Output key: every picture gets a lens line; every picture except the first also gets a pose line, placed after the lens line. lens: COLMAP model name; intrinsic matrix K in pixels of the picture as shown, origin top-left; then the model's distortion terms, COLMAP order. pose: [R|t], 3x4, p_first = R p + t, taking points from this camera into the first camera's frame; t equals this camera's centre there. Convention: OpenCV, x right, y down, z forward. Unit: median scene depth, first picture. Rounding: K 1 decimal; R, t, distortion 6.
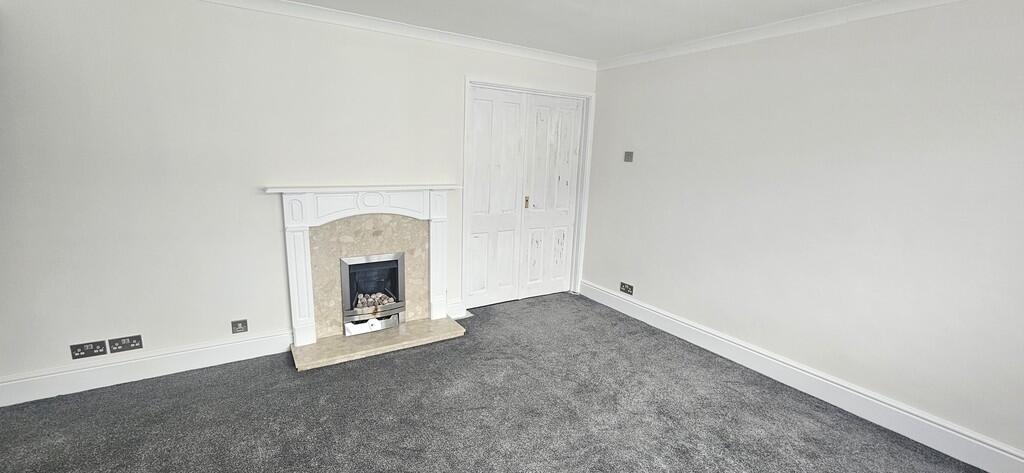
lens RADIAL K [[423.9, 0, 501.0], [0, 423.9, 237.5], [0, 0, 1]] dist [-0.001206, -0.000162]
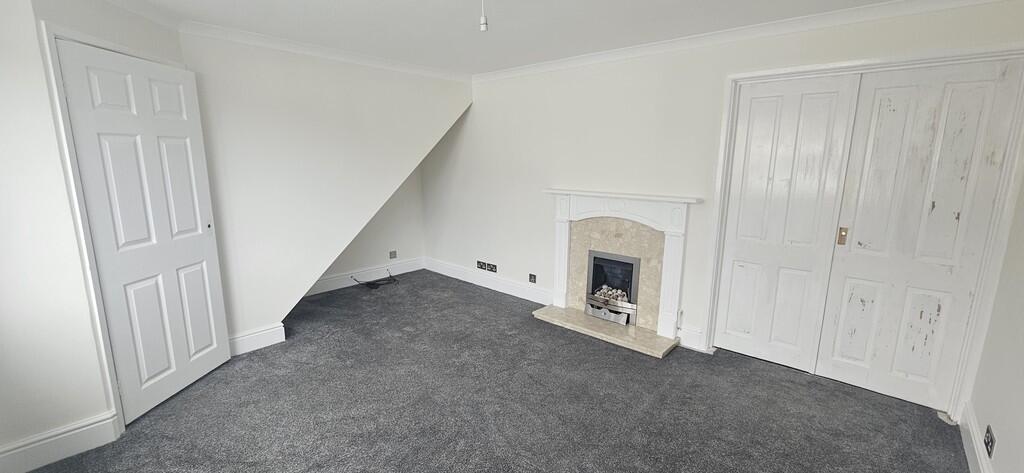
lens RADIAL K [[423.9, 0, 501.0], [0, 423.9, 237.5], [0, 0, 1]] dist [-0.001206, -0.000162]
pose [[0.274762, 0.151062, -0.949572, 0.678067], [-0.189384, 0.976738, 0.100584, -0.057592], [0.942677, 0.152197, 0.296979, 0.362731]]
